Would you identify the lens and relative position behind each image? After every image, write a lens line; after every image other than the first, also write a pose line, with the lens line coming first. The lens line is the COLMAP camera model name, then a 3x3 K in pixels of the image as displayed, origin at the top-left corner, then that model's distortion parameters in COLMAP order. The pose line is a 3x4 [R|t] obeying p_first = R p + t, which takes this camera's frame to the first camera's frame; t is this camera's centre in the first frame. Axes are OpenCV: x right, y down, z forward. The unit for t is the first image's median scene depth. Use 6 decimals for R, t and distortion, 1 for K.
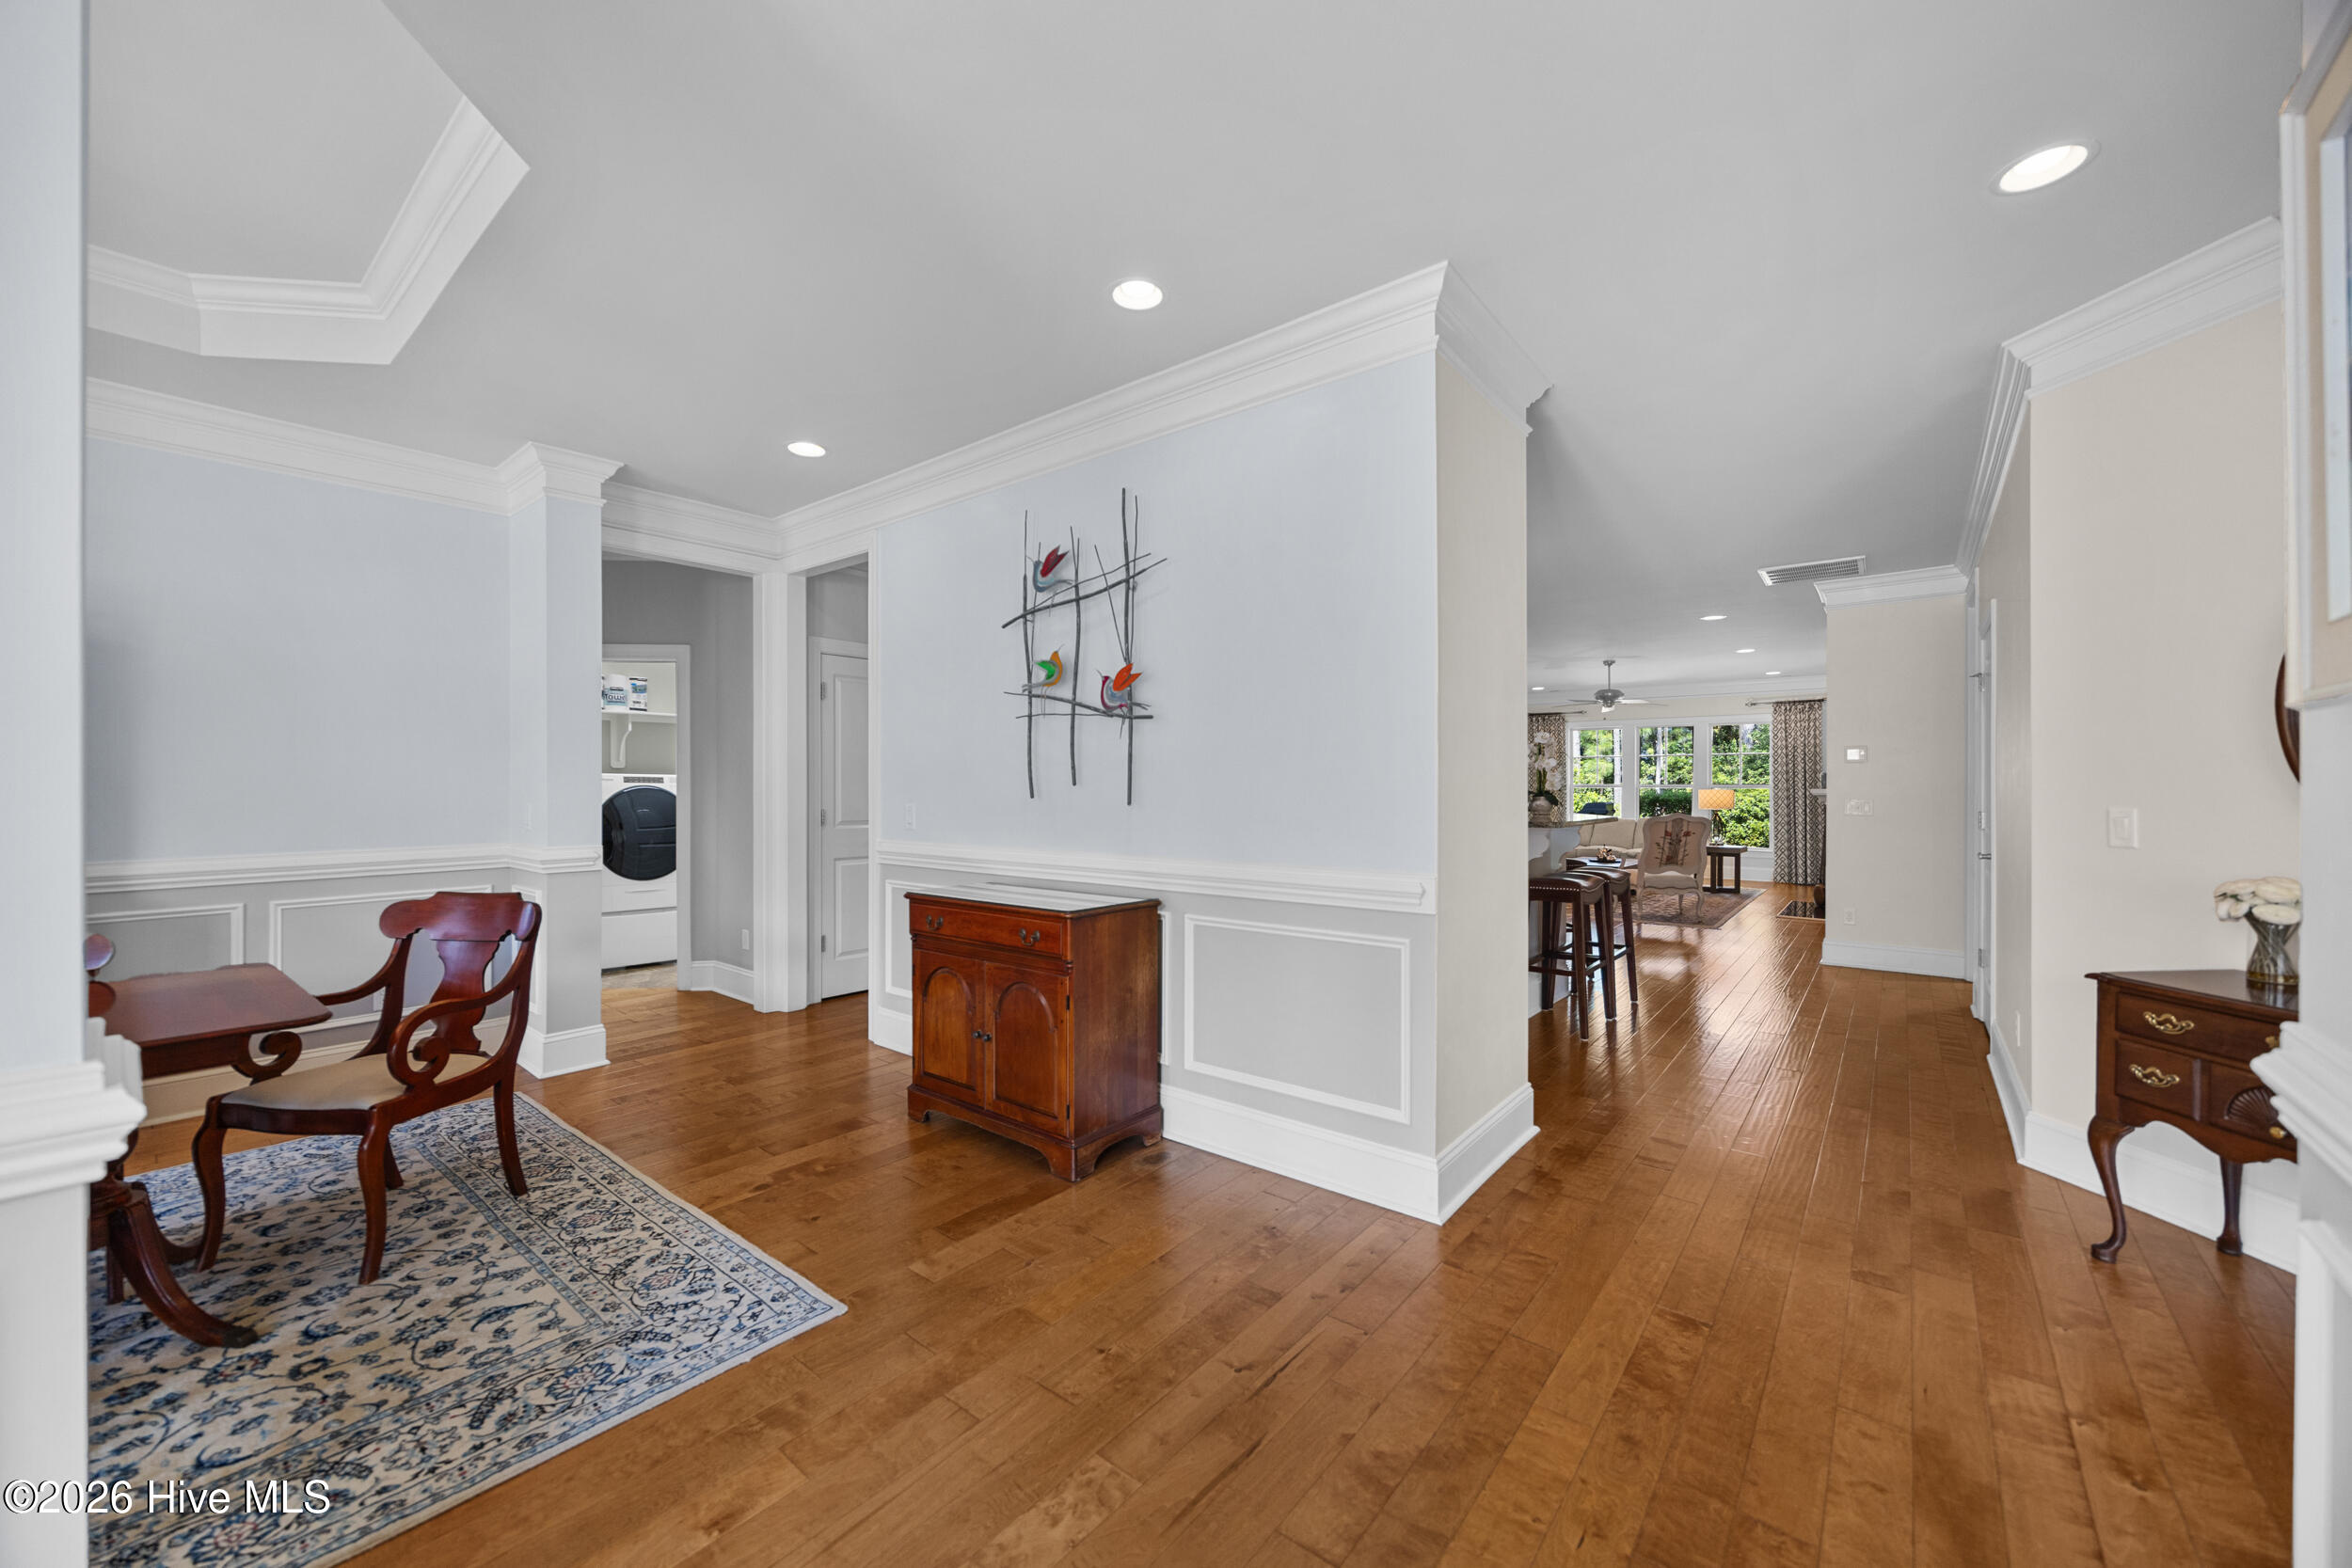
lens RADIAL K [[894.6, 0, 1165.3], [0, 894.6, 787.2], [0, 0, 1]] dist [-0.000160, -0.000557]
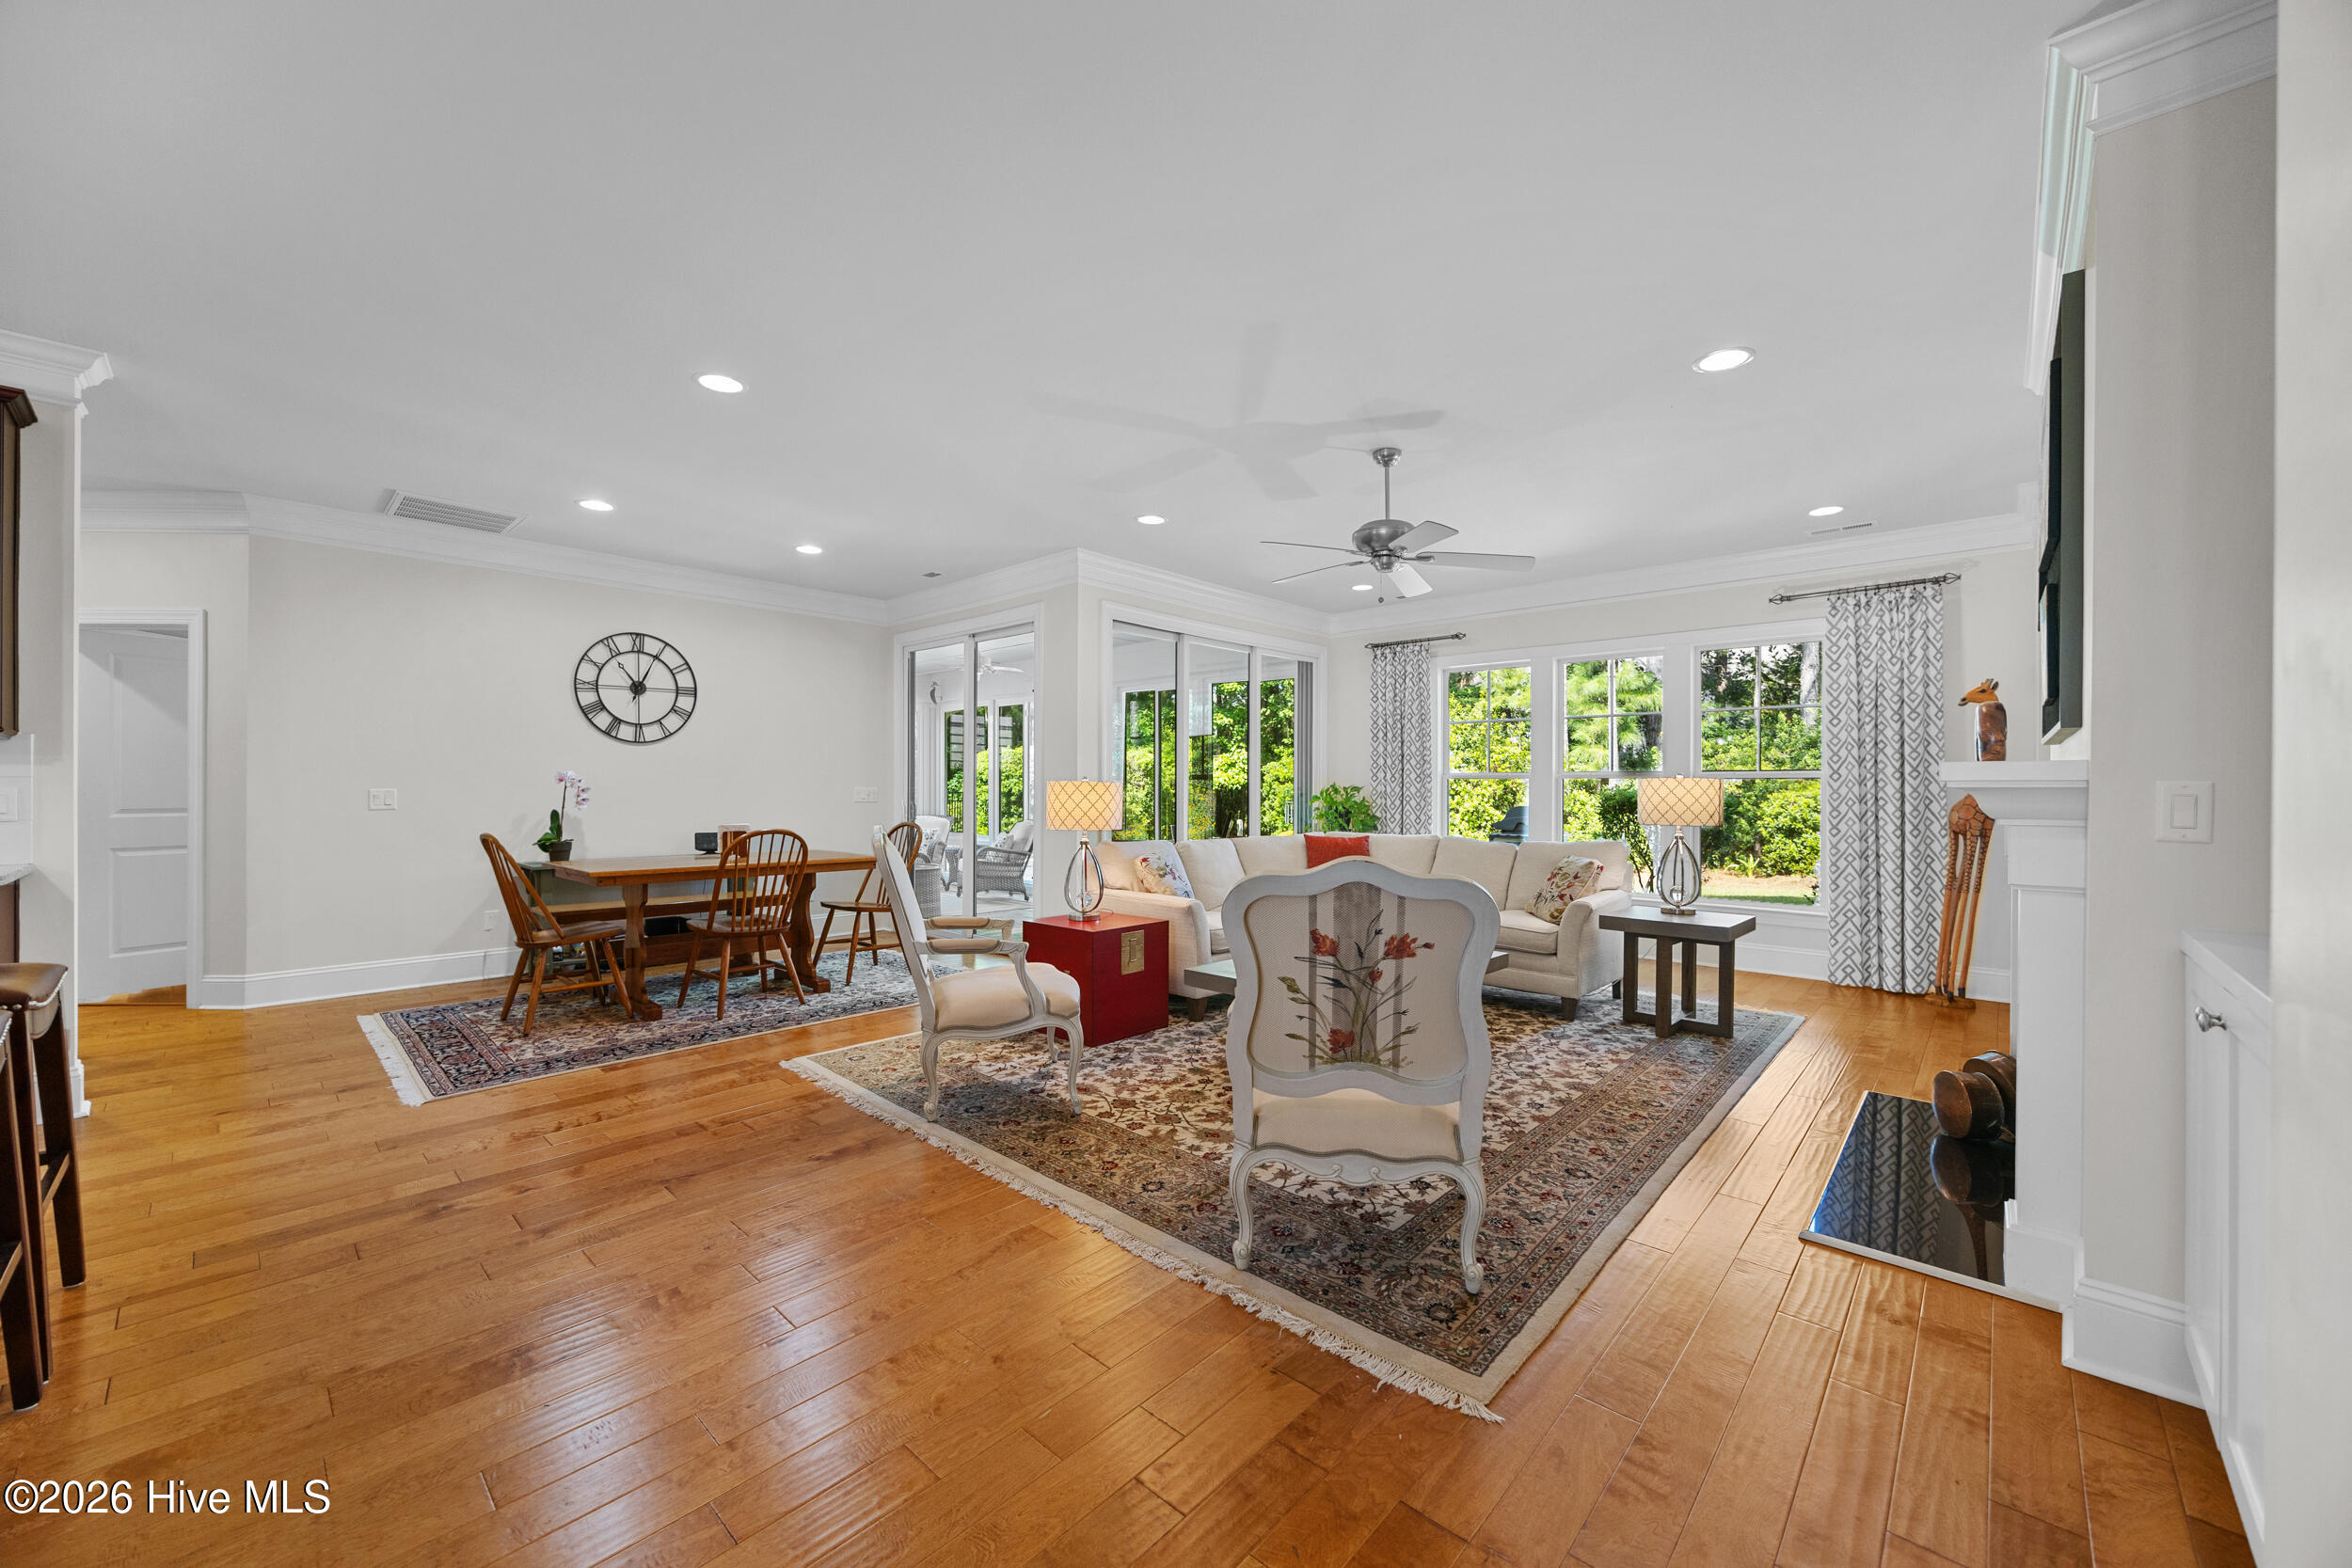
lens RADIAL K [[894.6, 0, 1177.2], [0, 894.6, 791.6], [0, 0, 1]] dist [-0.000160, -0.000557]
pose [[0.998805, 0.009718, -0.047902, 0.380901], [-0.009224, 0.999902, 0.010542, 0.003785], [0.048000, -0.010088, 0.998796, 0.542904]]
